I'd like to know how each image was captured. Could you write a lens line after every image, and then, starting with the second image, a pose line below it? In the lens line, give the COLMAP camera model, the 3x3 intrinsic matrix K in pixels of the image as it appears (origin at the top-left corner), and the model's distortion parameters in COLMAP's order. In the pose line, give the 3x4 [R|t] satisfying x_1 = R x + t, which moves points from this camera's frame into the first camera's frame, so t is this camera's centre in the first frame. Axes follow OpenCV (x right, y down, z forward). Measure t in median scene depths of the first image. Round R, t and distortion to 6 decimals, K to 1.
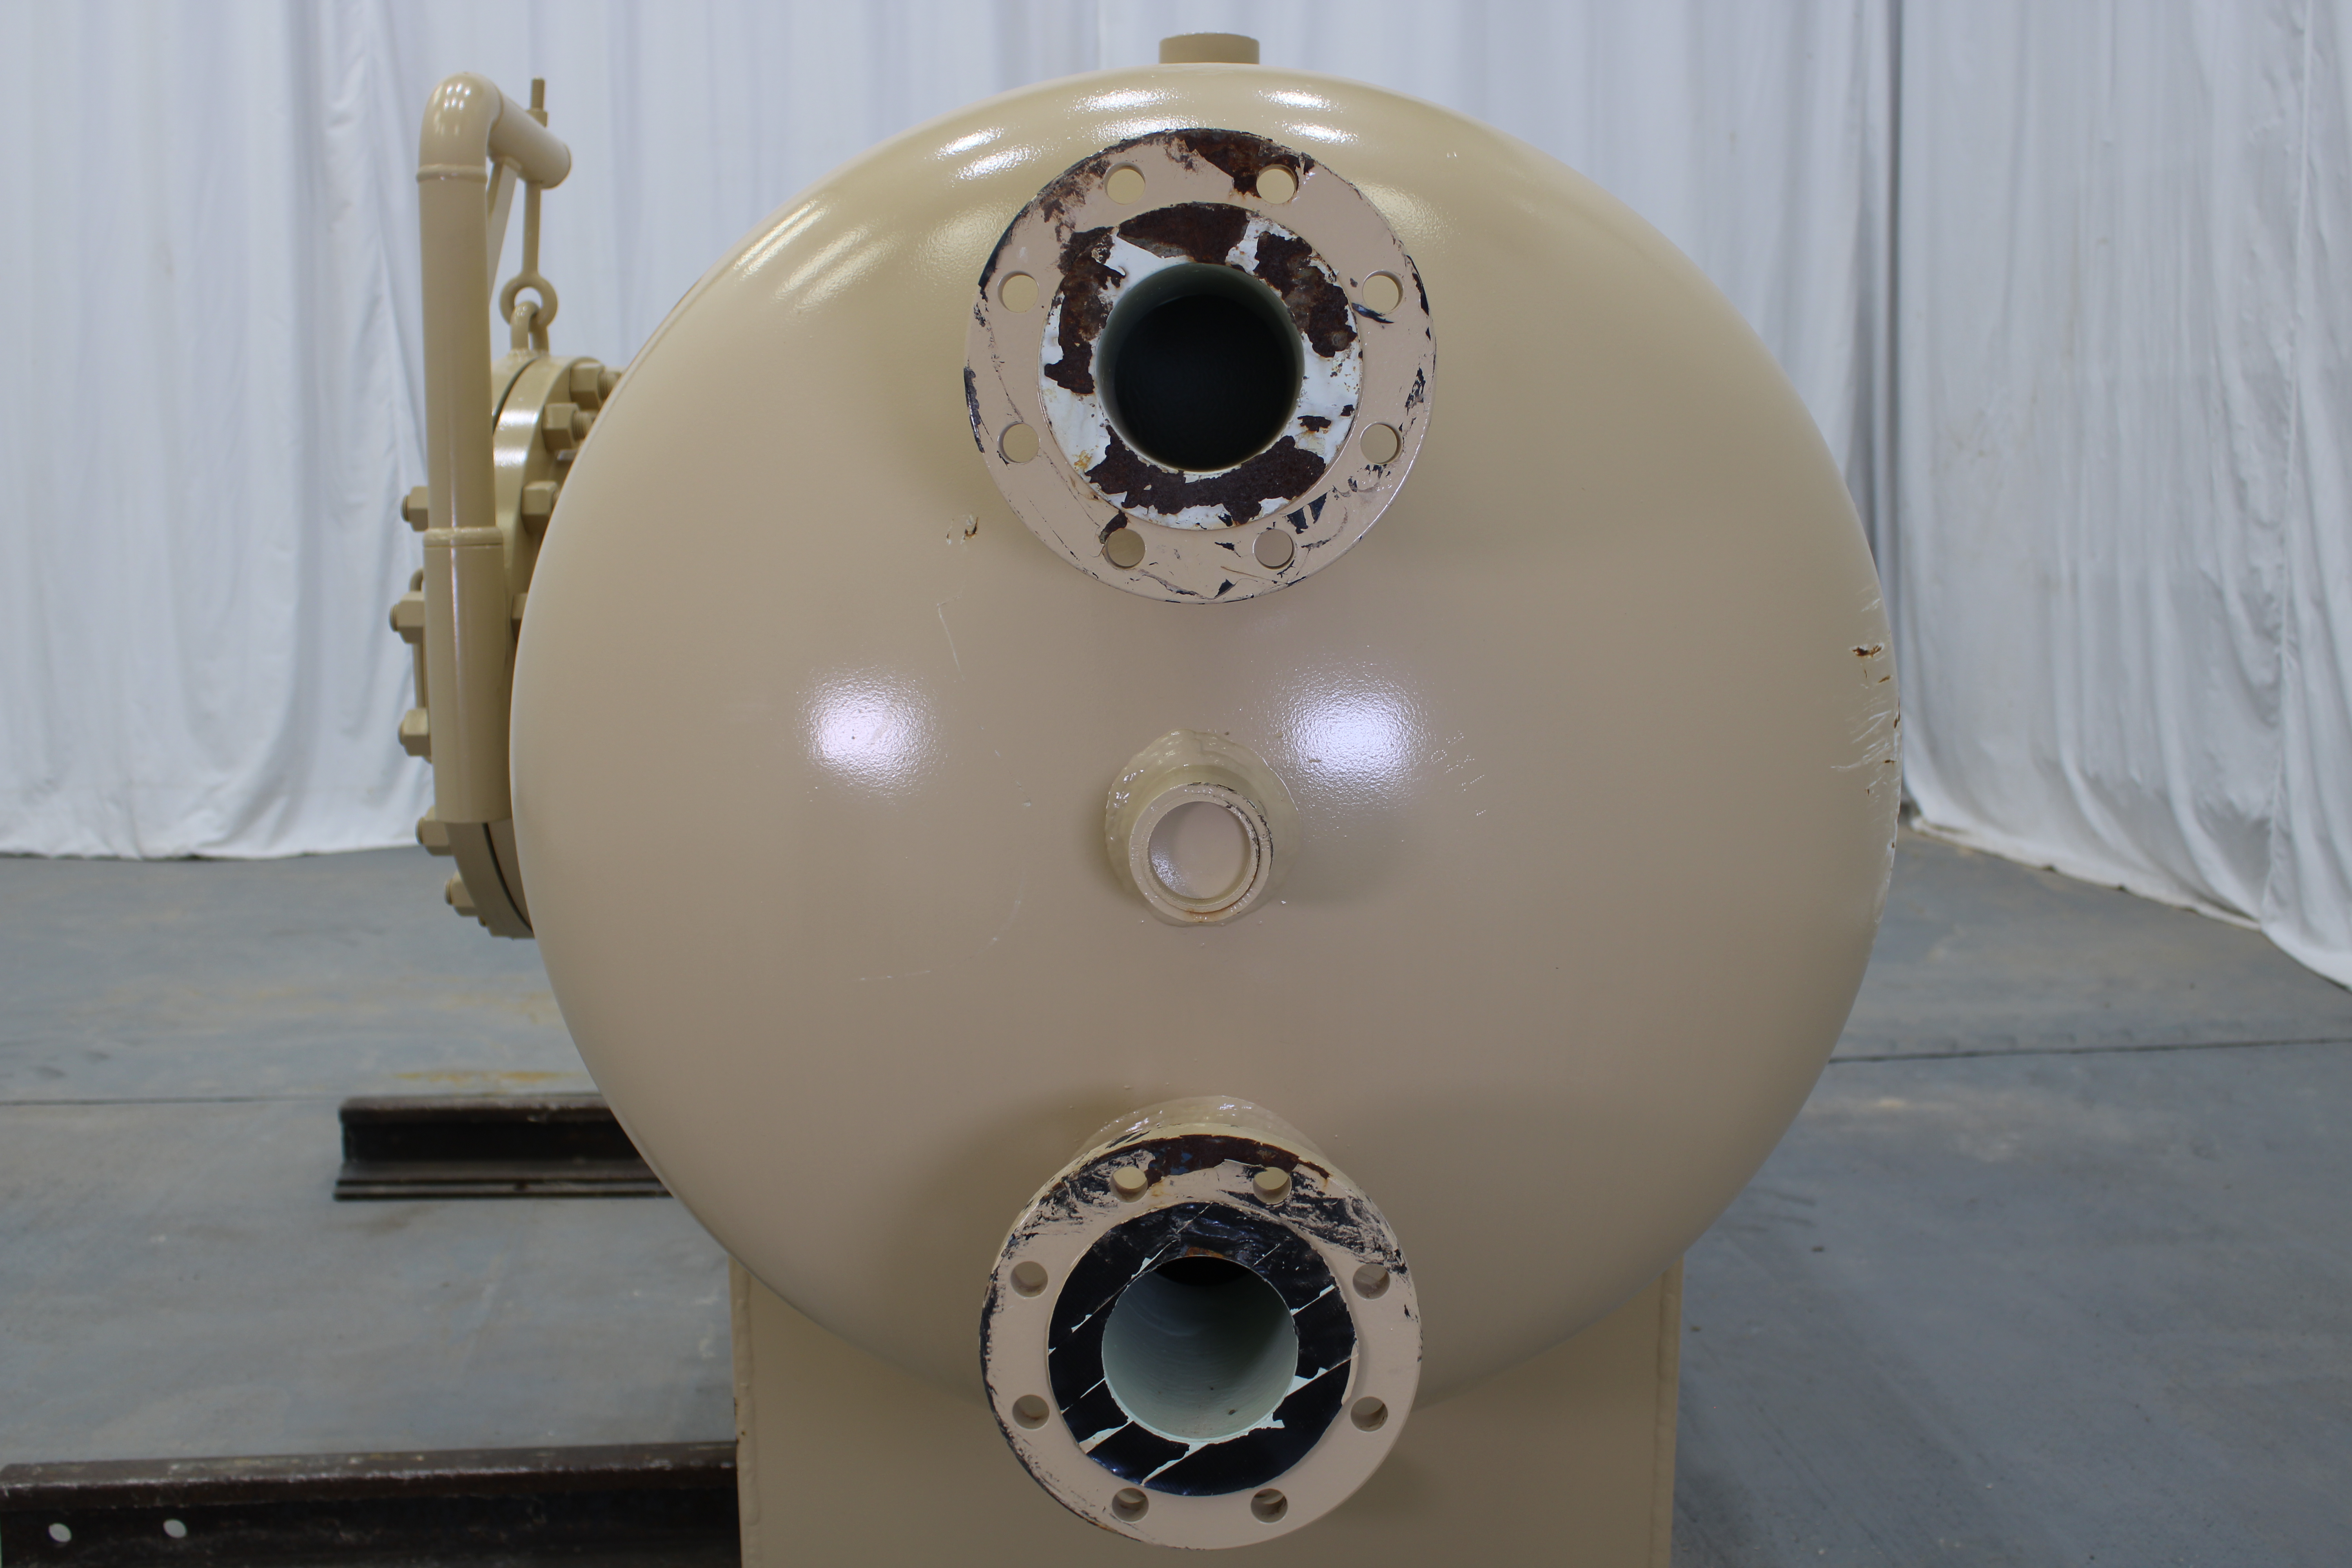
lens RADIAL K [[2235.3, 0, 1177.0], [0, 2235.3, 782.8], [0, 0, 1]] dist [-0.110781, 0.000000]
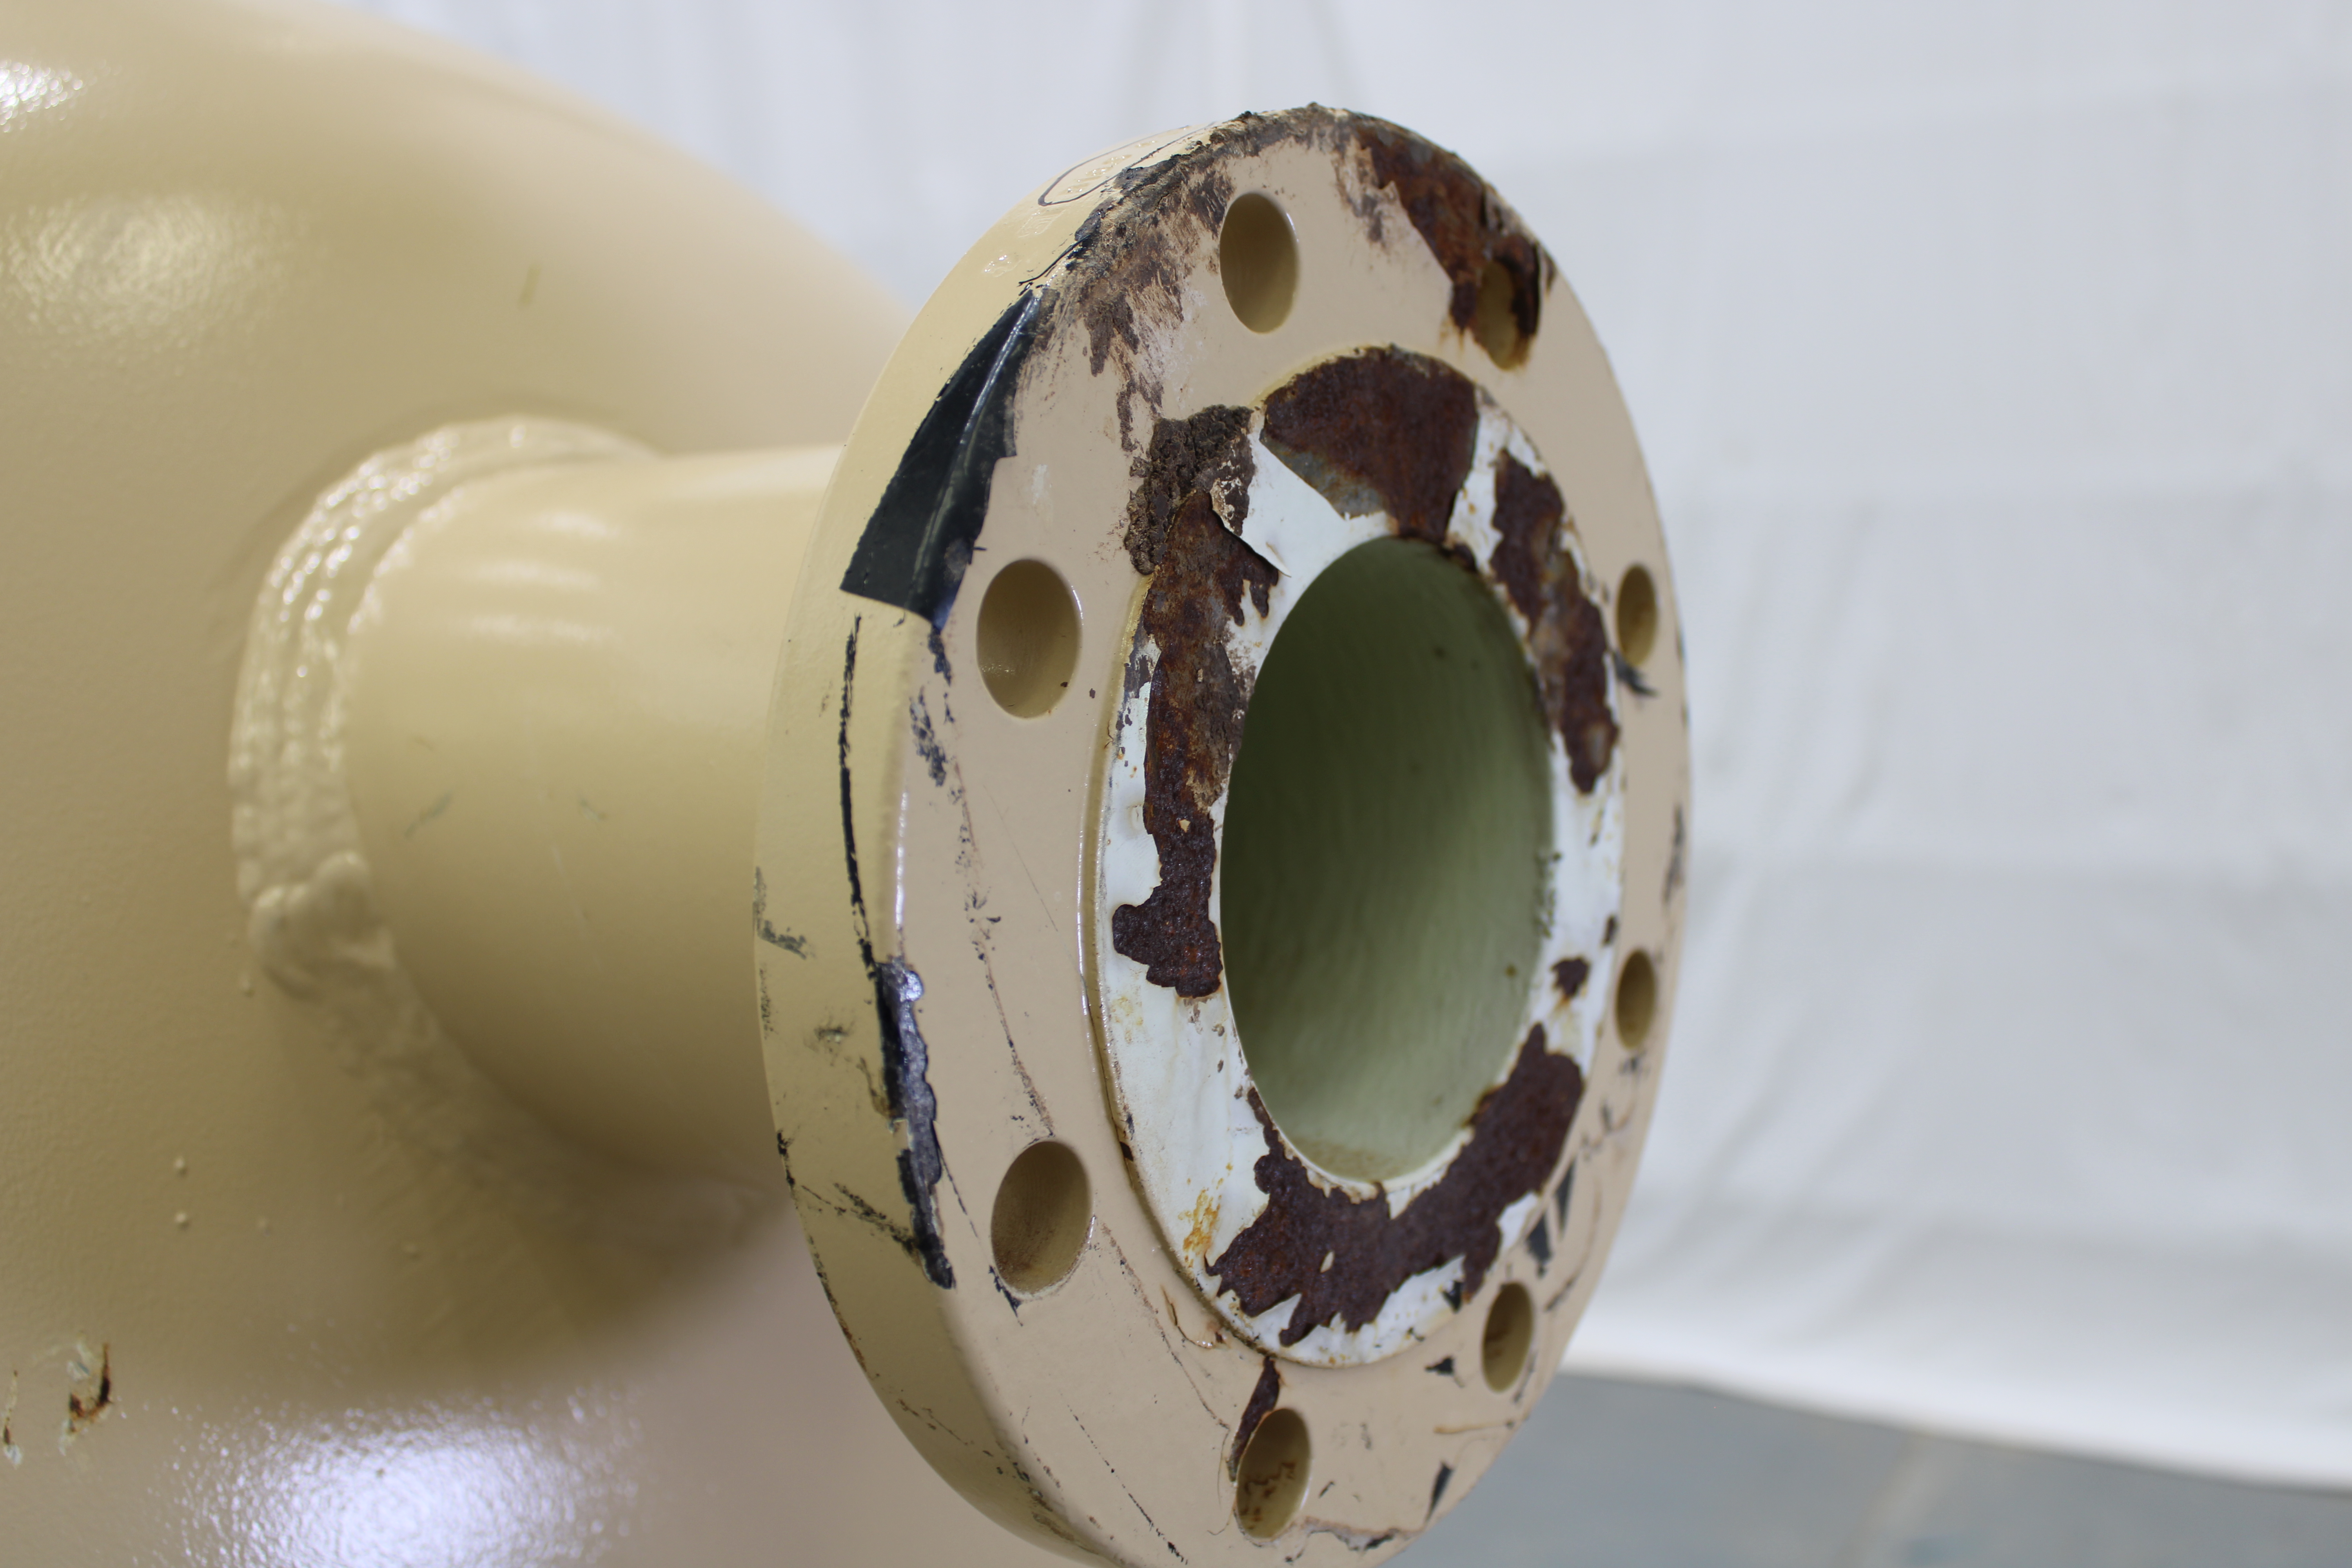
lens RADIAL K [[2235.3, 0, 1176.2], [0, 2235.3, 785.0], [0, 0, 1]] dist [-0.110781, 0.000000]
pose [[0.571397, -0.079850, 0.816780, -0.272850], [0.133075, 0.991099, 0.003796, -0.203557], [-0.809812, 0.106524, 0.576937, 0.842511]]
